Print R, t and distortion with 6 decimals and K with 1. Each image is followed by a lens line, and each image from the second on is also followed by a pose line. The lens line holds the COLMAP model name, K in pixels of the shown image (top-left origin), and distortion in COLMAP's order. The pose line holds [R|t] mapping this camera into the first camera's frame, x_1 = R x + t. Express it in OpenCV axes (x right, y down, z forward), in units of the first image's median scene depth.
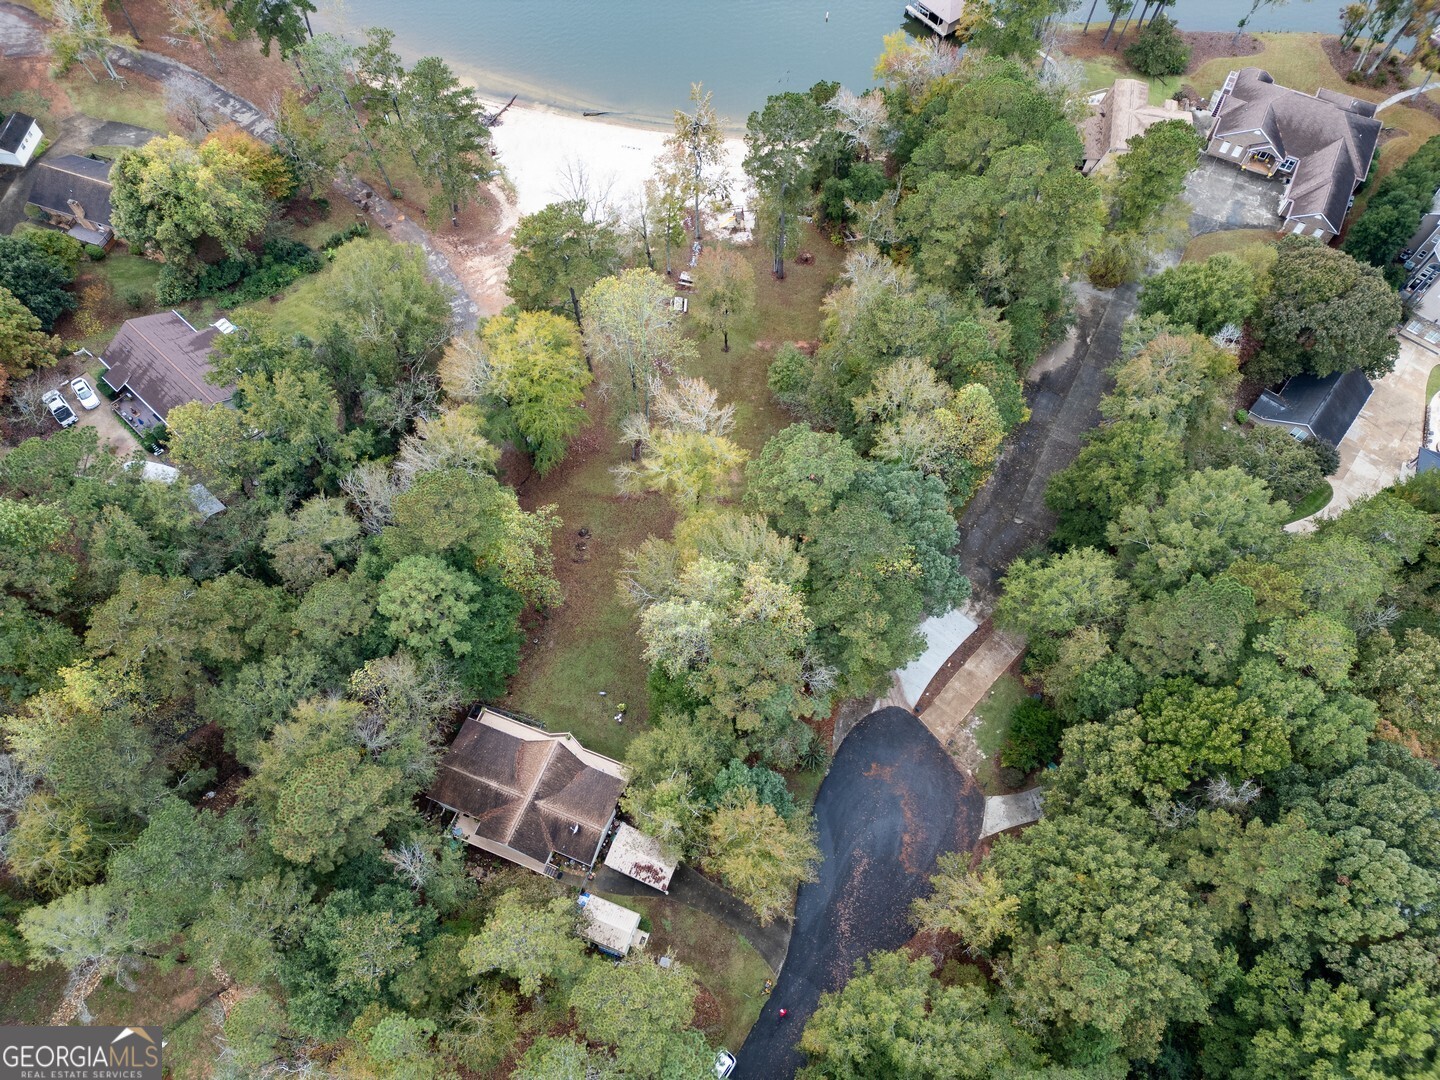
lens RADIAL K [[1004.2, 0, 711.3], [0, 1004.2, 541.7], [0, 0, 1]] dist [0.056784, -0.041300]
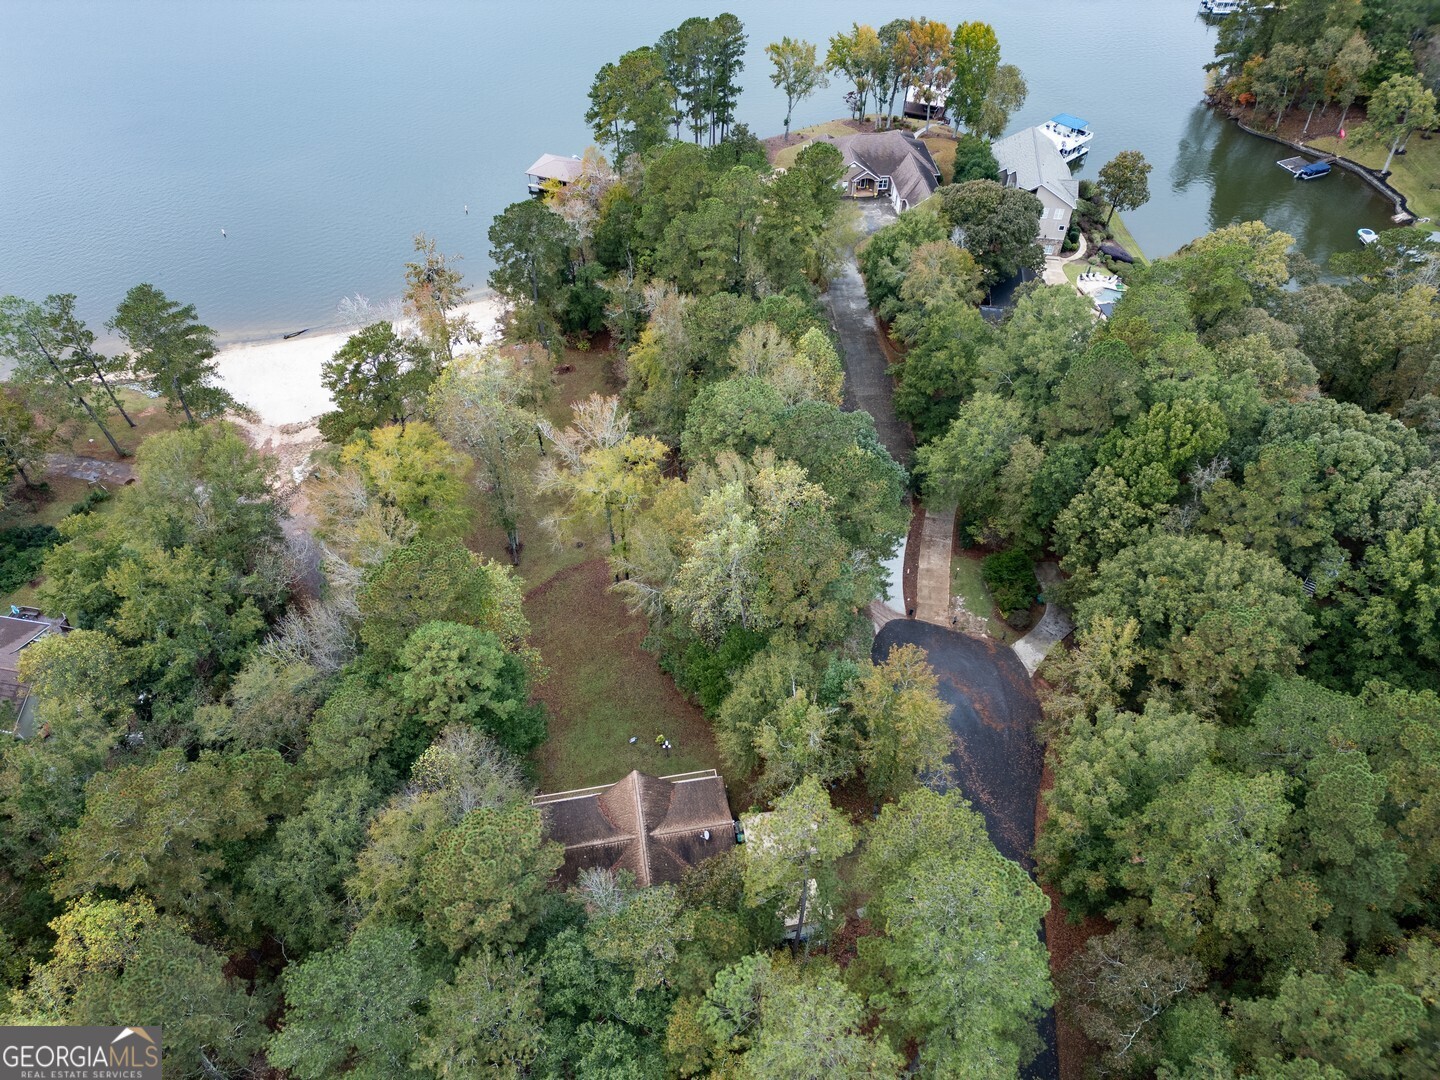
lens RADIAL K [[1004.2, 0, 716.3], [0, 1004.2, 542.4], [0, 0, 1]] dist [0.056784, -0.041300]
pose [[0.852604, -0.378092, 0.360712, -0.309596], [0.461363, 0.868789, -0.179859, 0.196286], [-0.245379, 0.319768, 0.915171, 0.078280]]
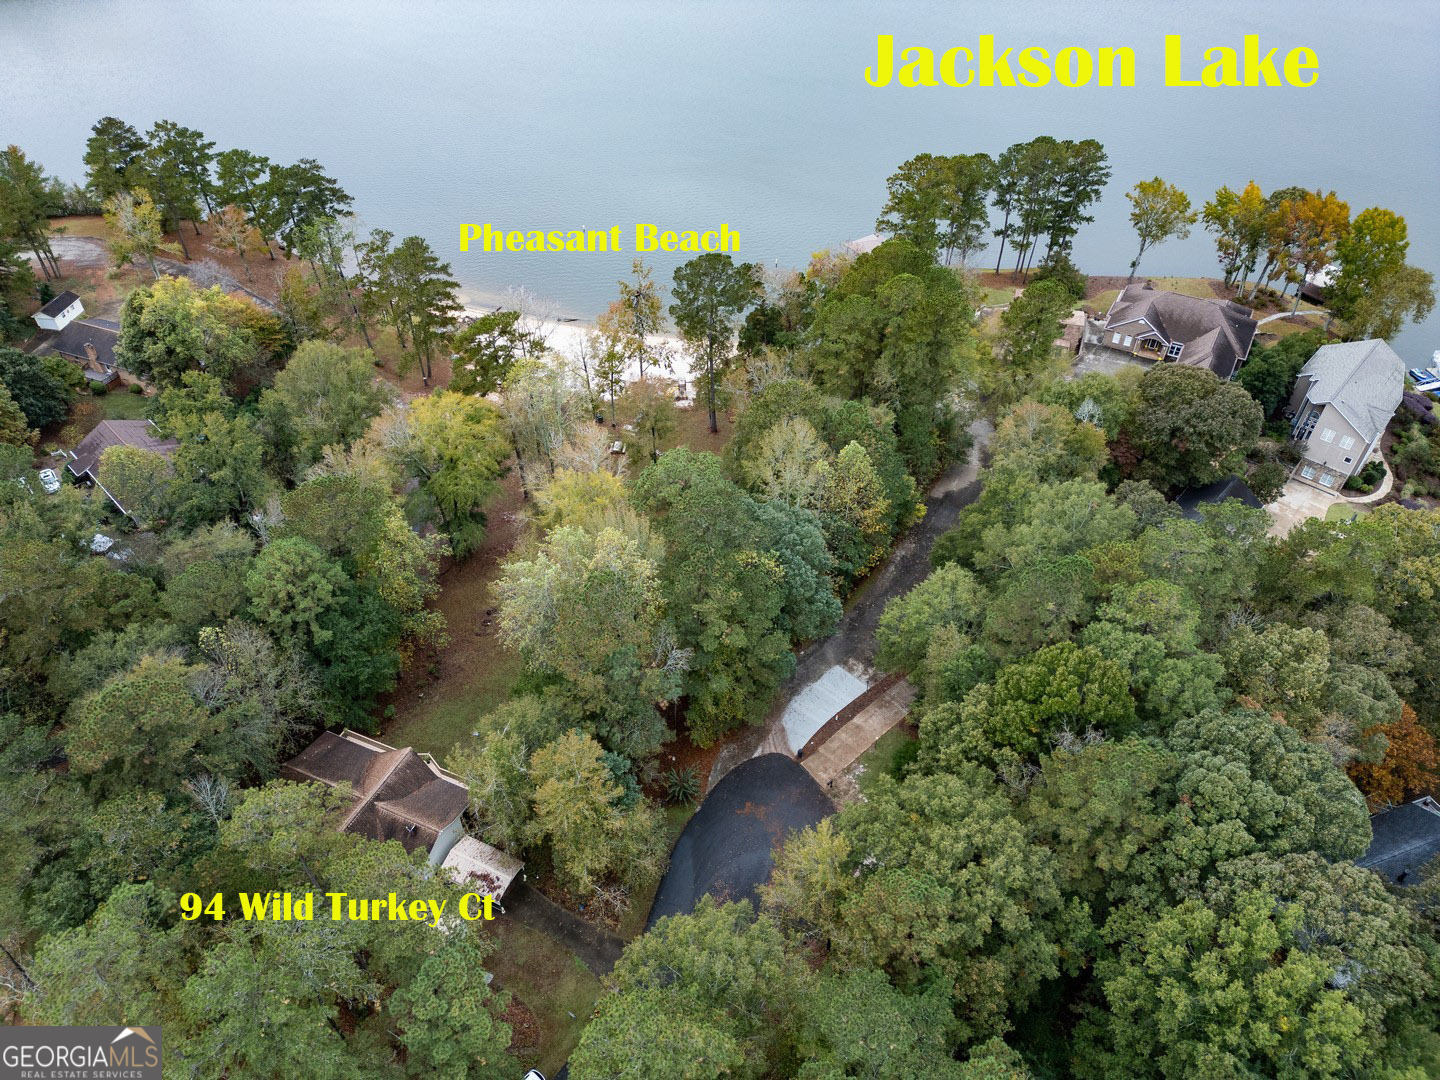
lens RADIAL K [[1004.2, 0, 710.9], [0, 1004.2, 537.4], [0, 0, 1]] dist [0.056784, -0.041300]
pose [[0.998971, 0.023784, -0.038620, 0.151450], [-0.035604, 0.938713, -0.342857, 0.300872], [0.028098, 0.343880, 0.938593, 0.029932]]
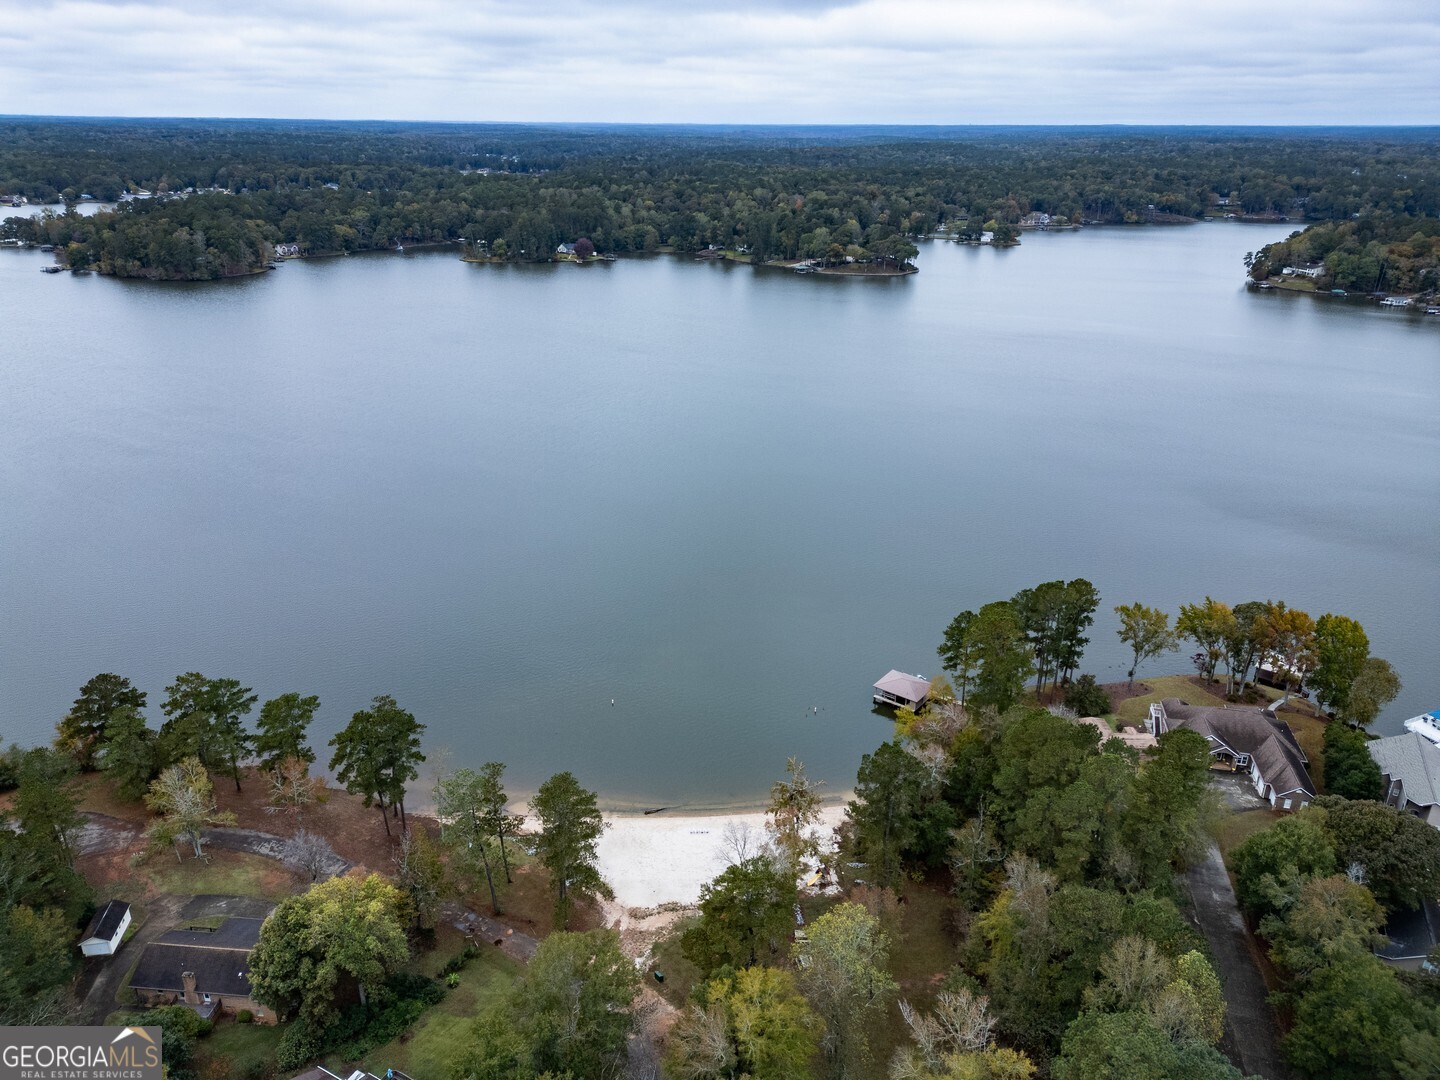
lens RADIAL K [[1004.2, 0, 715.9], [0, 1004.2, 534.2], [0, 0, 1]] dist [0.056784, -0.041300]
pose [[0.970330, -0.096039, 0.221891, -0.410815], [0.216274, 0.755060, -0.618959, 0.066664], [-0.108097, 0.648584, 0.753428, -0.042673]]
